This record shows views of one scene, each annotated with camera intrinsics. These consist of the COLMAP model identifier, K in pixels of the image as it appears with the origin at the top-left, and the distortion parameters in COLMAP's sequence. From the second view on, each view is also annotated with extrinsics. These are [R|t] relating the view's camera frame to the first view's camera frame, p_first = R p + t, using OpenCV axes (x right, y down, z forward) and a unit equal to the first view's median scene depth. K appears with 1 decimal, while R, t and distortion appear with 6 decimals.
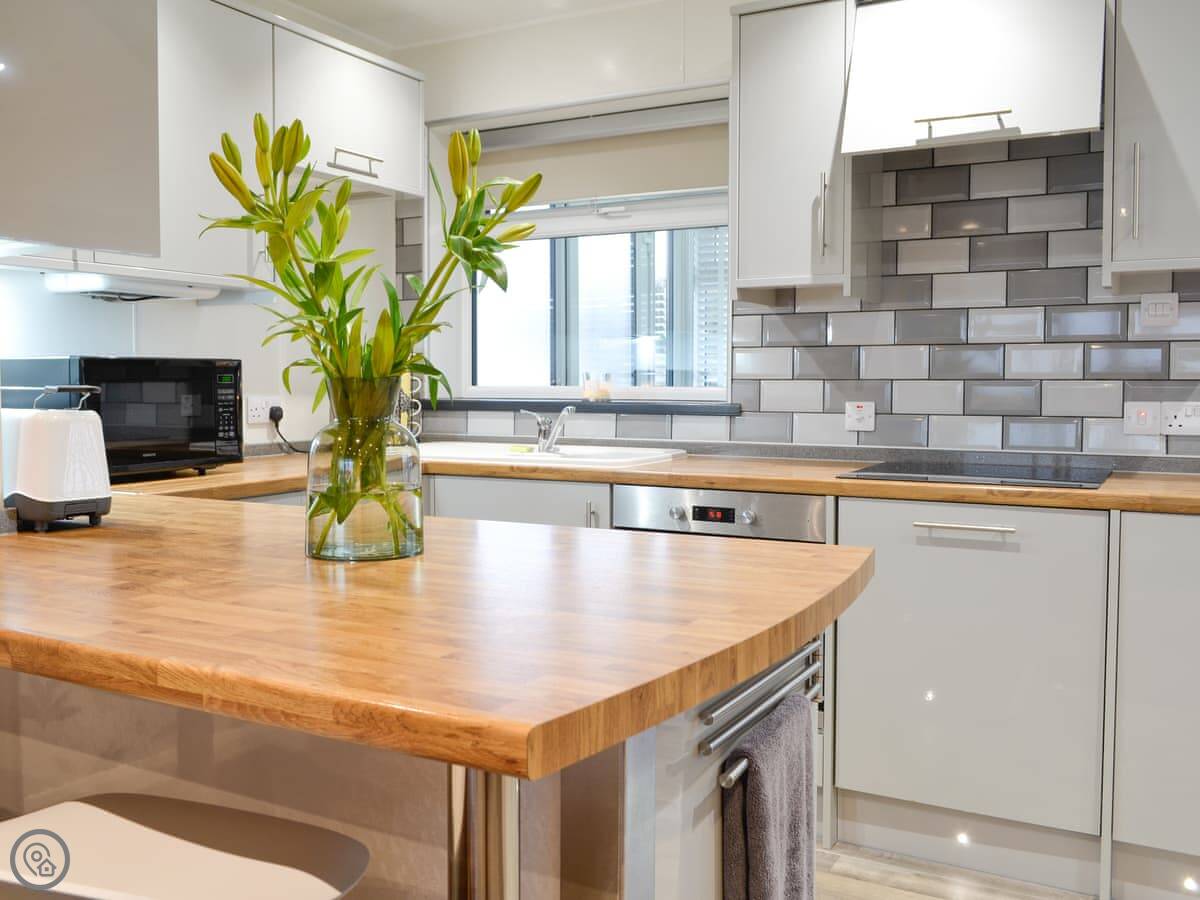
lens RADIAL K [[1106.2, 0, 553.6], [0, 1106.2, 424.3], [0, 0, 1]] dist [-0.018832, 0.000000]
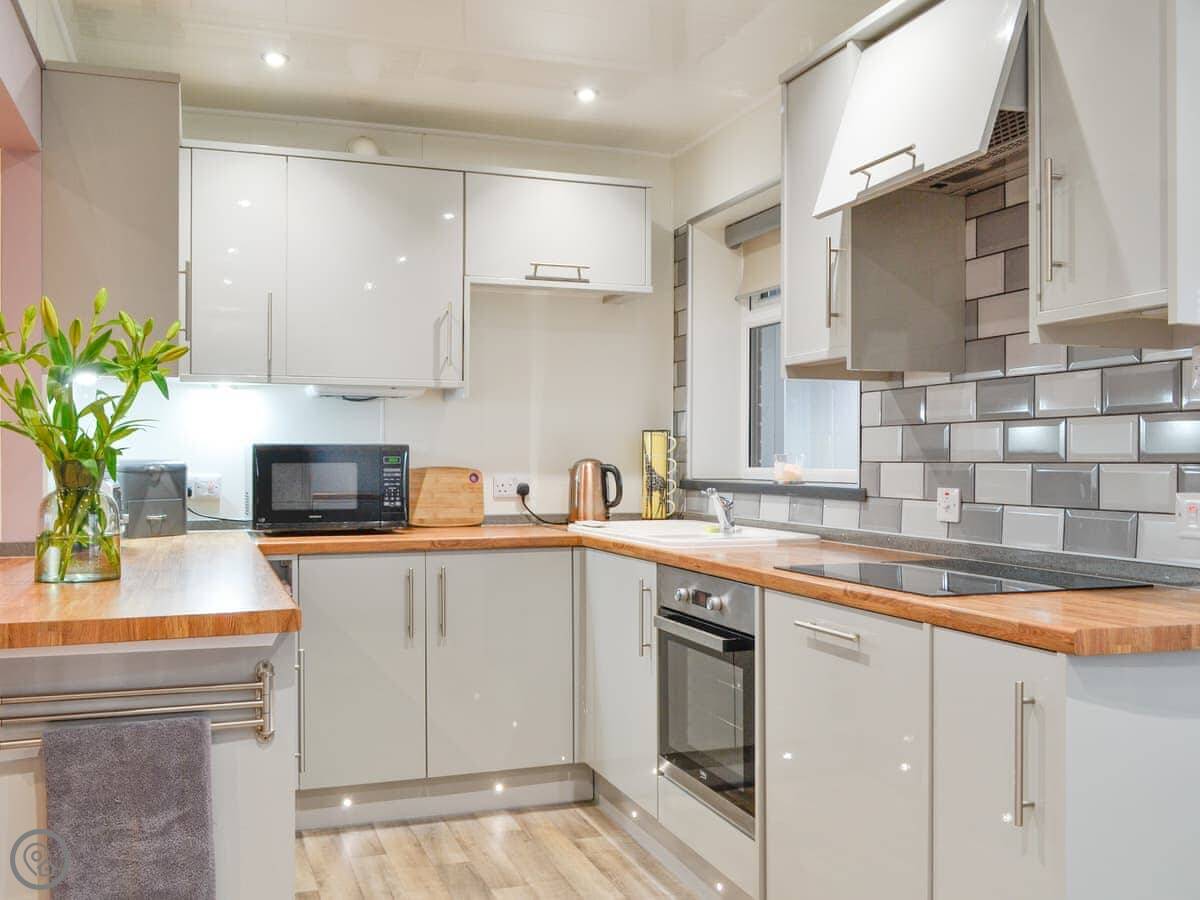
lens RADIAL K [[1106.2, 0, 586.8], [0, 1106.2, 463.9], [0, 0, 1]] dist [-0.018832, 0.000000]
pose [[0.757463, 0.004113, -0.652865, 0.633511], [-0.028716, 0.999222, -0.027021, -0.007980], [0.652246, 0.039216, 0.756992, 0.164442]]
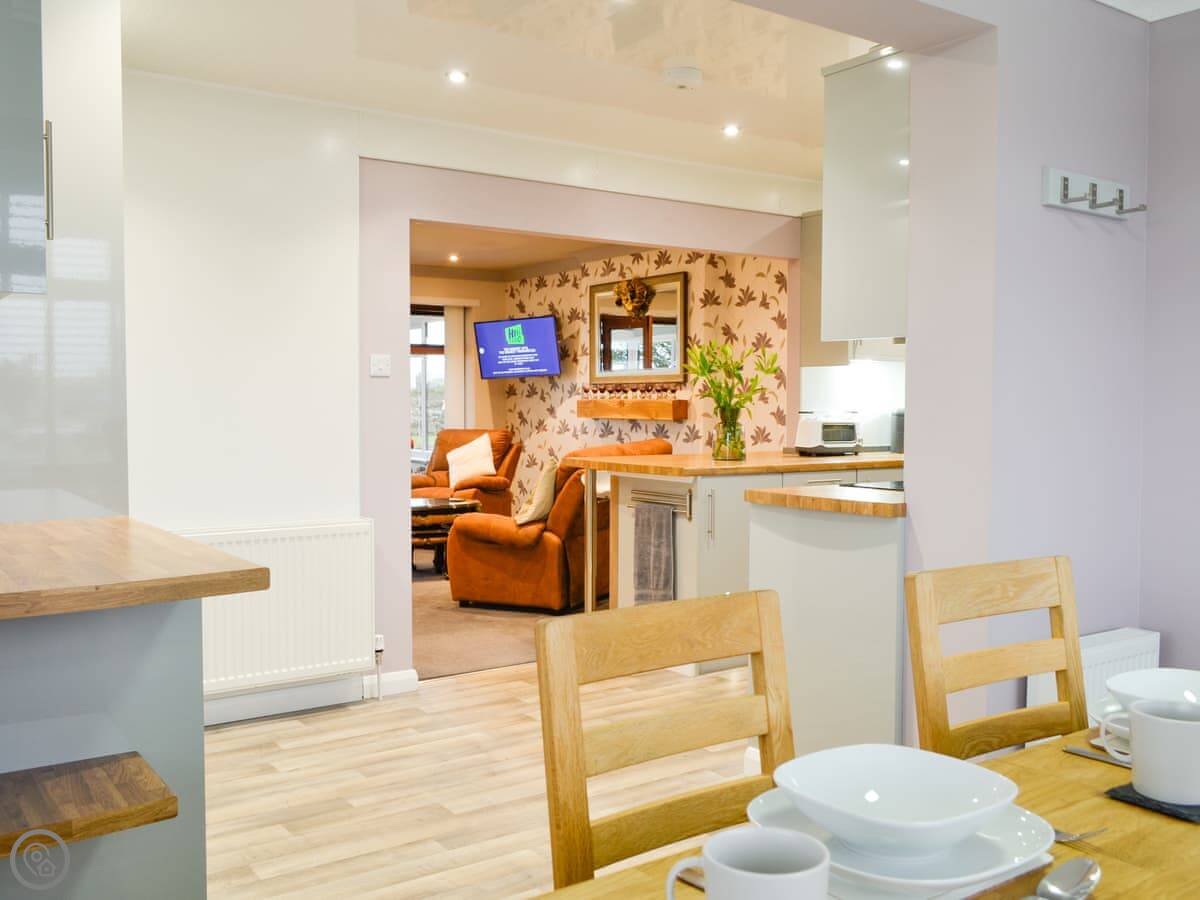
lens RADIAL K [[1106.2, 0, 602.3], [0, 1106.2, 444.1], [0, 0, 1]] dist [-0.018832, 0.000000]
pose [[-0.415233, 0.033715, -0.909090, 1.533686], [-0.041485, 0.997572, 0.055945, -0.053414], [0.908769, 0.060944, -0.412826, 1.012153]]
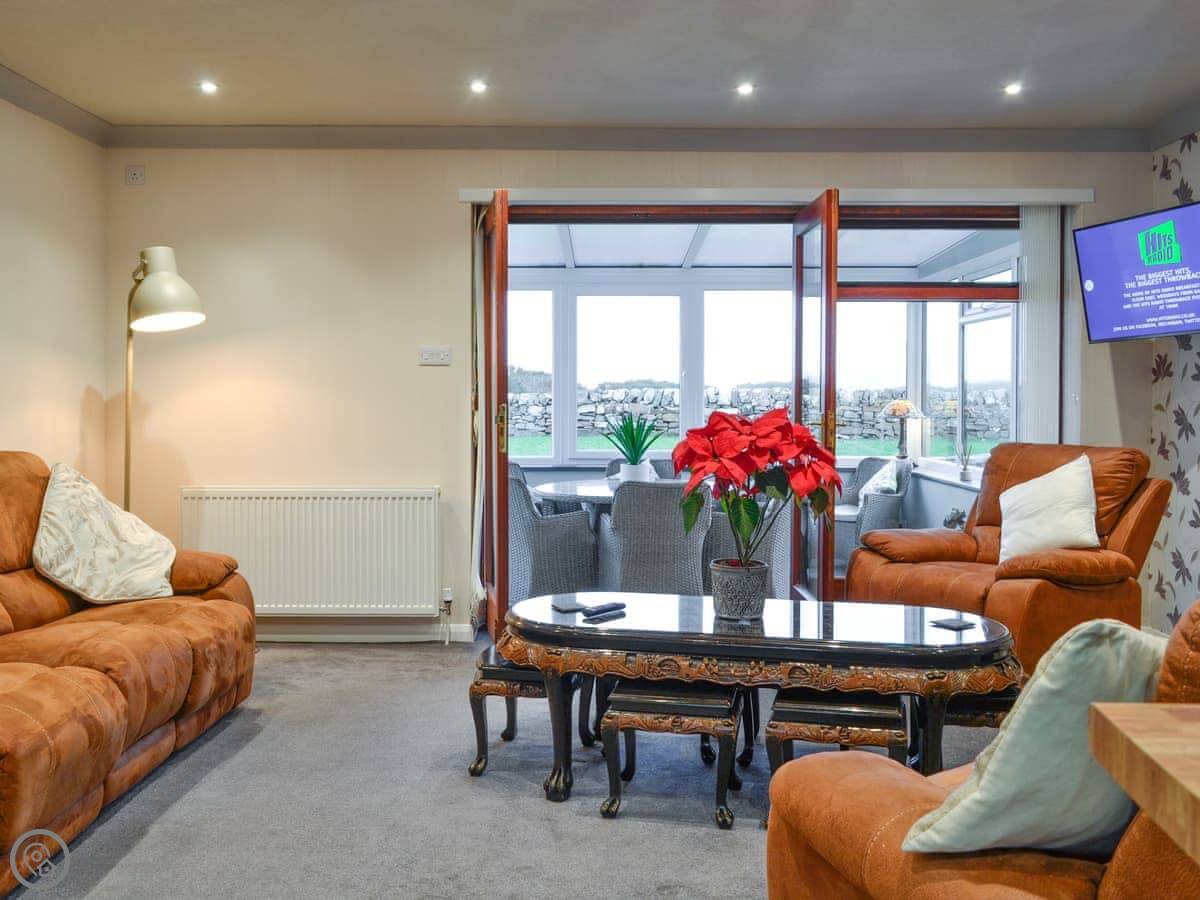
lens RADIAL K [[1073.9, 0, 556.5], [0, 1073.9, 421.5], [0, 0, 1]] dist [-0.036627, 0.010723]
pose [[-0.886088, 0.009632, -0.463417, 0.207849], [-0.022070, 0.997773, 0.062939, -0.016018], [0.462991, 0.065997, -0.883902, 0.394292]]
